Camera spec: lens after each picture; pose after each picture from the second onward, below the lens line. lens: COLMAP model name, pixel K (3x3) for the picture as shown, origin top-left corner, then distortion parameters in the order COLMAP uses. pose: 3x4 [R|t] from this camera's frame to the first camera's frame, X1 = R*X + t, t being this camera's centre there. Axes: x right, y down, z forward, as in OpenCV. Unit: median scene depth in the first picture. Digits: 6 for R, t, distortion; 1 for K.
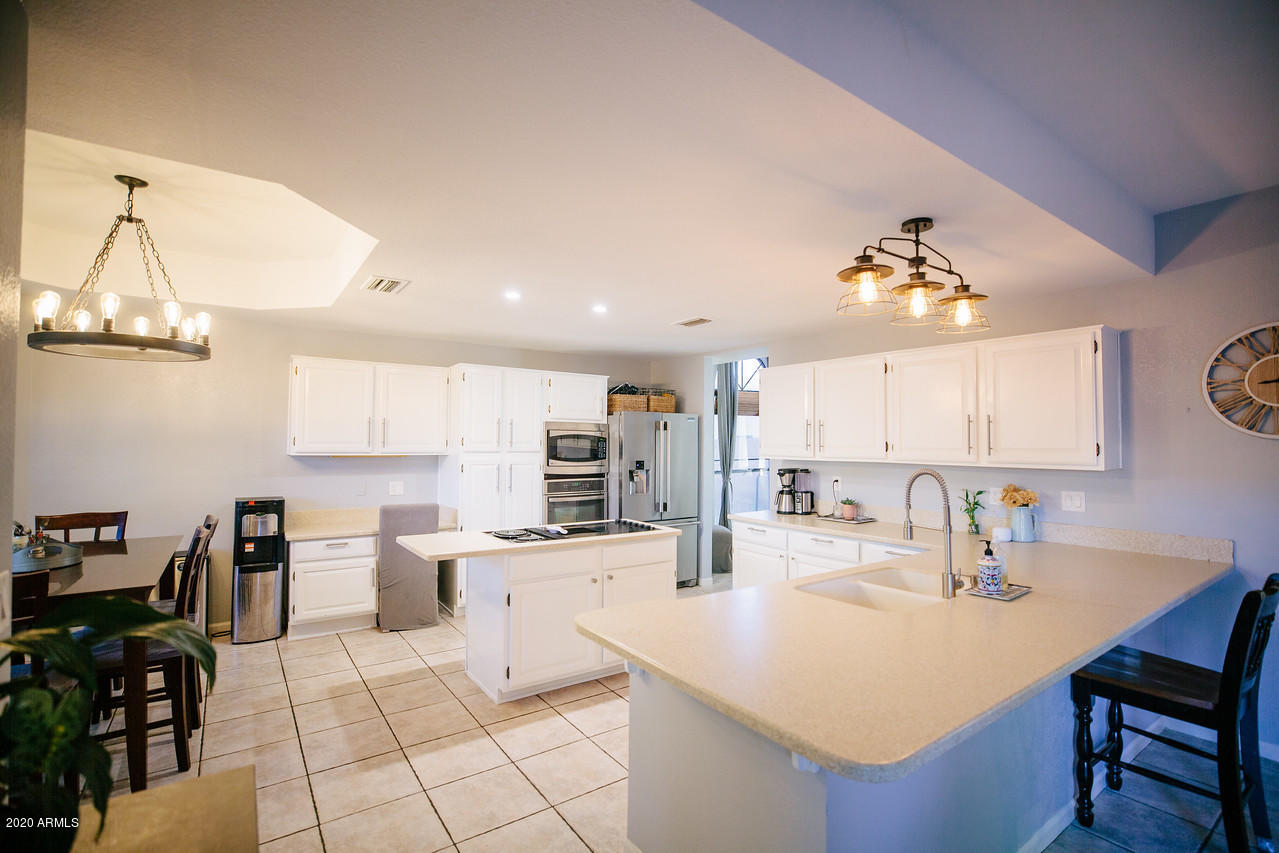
lens RADIAL K [[583.1, 0, 639.5], [0, 583.1, 426.5], [0, 0, 1]] dist [-0.015590, 0.000528]
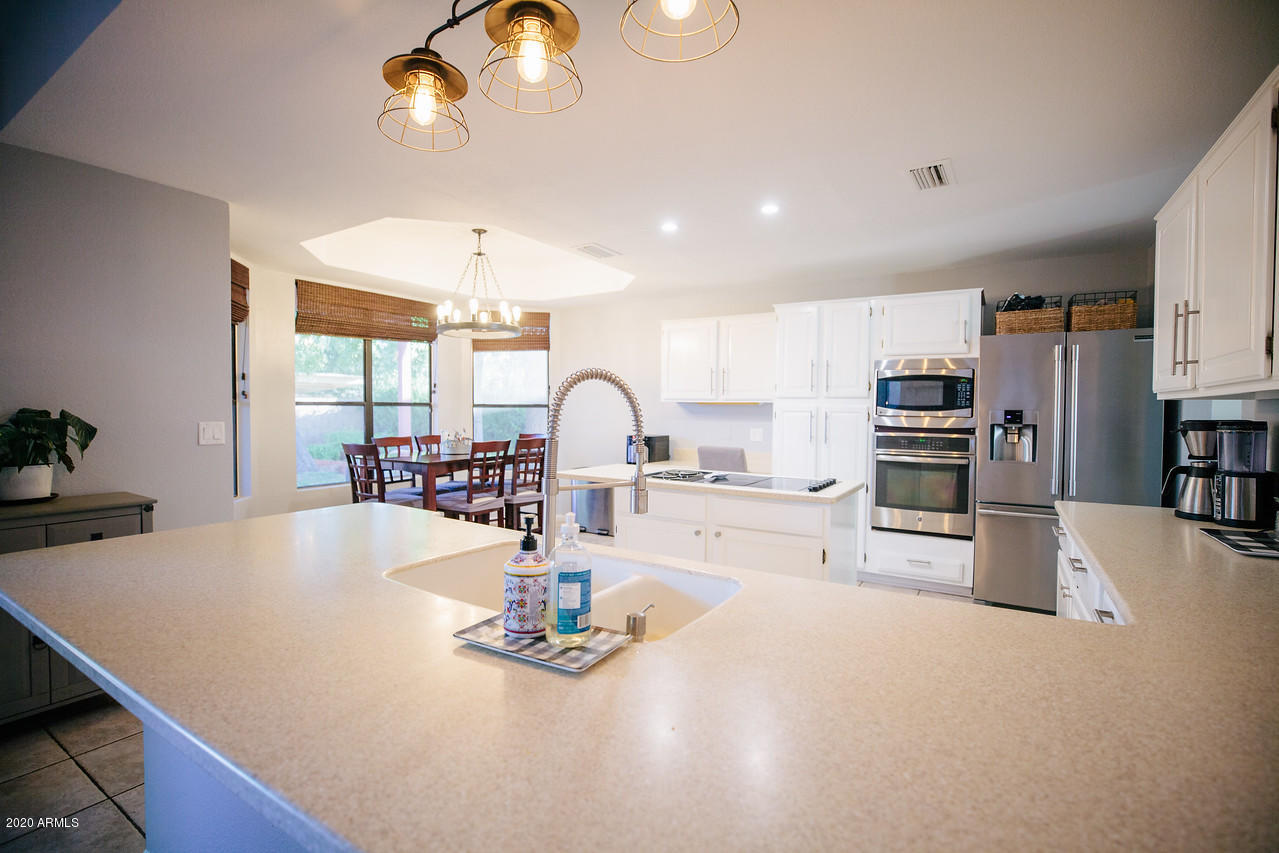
lens RADIAL K [[583.1, 0, 639.5], [0, 583.1, 426.5], [0, 0, 1]] dist [-0.015590, 0.000528]
pose [[0.394568, 0.025497, -0.918513, 0.494809], [0.019657, 0.999152, 0.036180, 0.052295], [0.918657, -0.032330, 0.393732, 0.419631]]
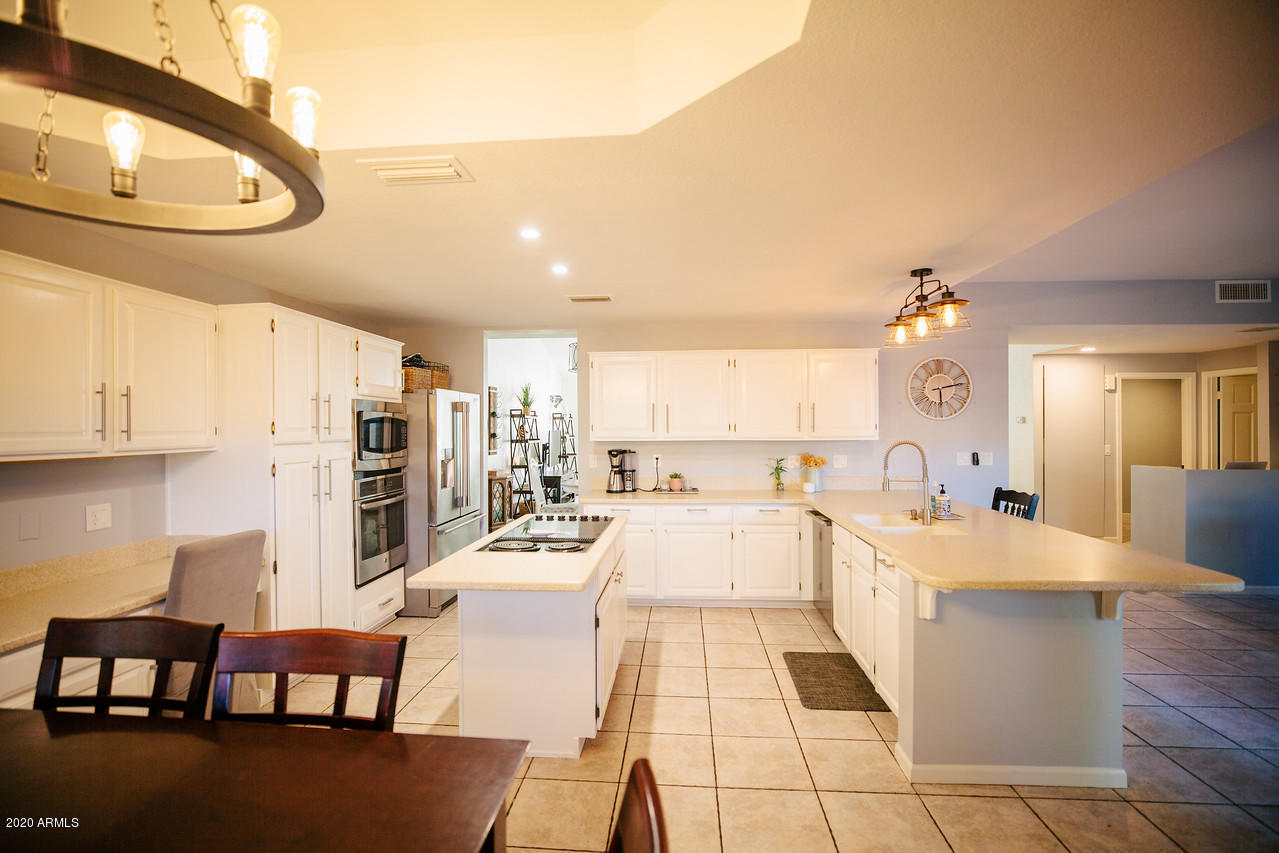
lens RADIAL K [[583.7, 0, 638.7], [0, 583.7, 425.2], [0, 0, 1]] dist [-0.014074, 0.000418]
pose [[0.639457, -0.008509, 0.768780, -0.534844], [-0.010705, 0.999743, 0.019970, 0.006320], [-0.768752, -0.020999, 0.639202, 0.296483]]
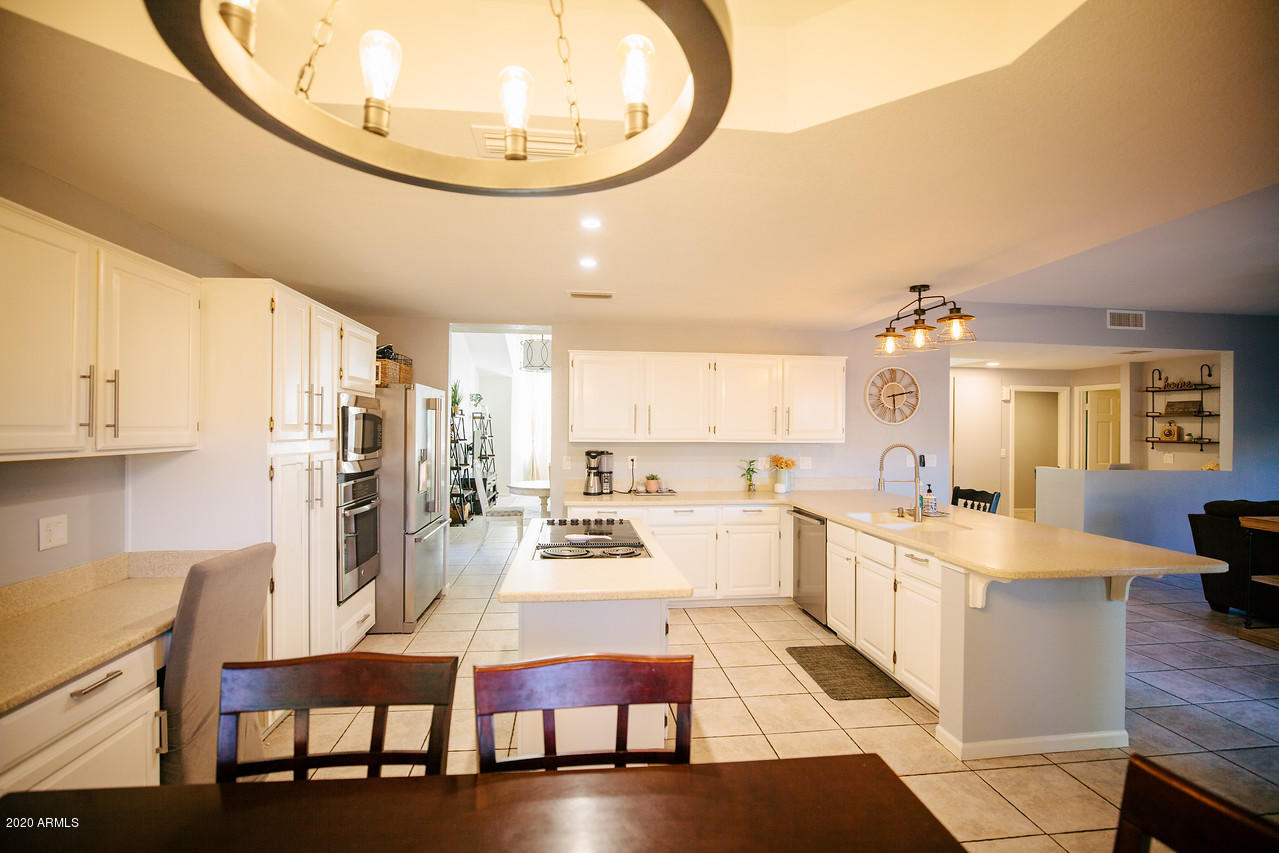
lens RADIAL K [[583.1, 0, 639.5], [0, 583.1, 426.5], [0, 0, 1]] dist [-0.015590, 0.000528]
pose [[0.476246, -0.000974, 0.879312, -0.616990], [-0.026659, 0.999524, 0.015546, 0.010858], [-0.878908, -0.030845, 0.475993, 0.443422]]
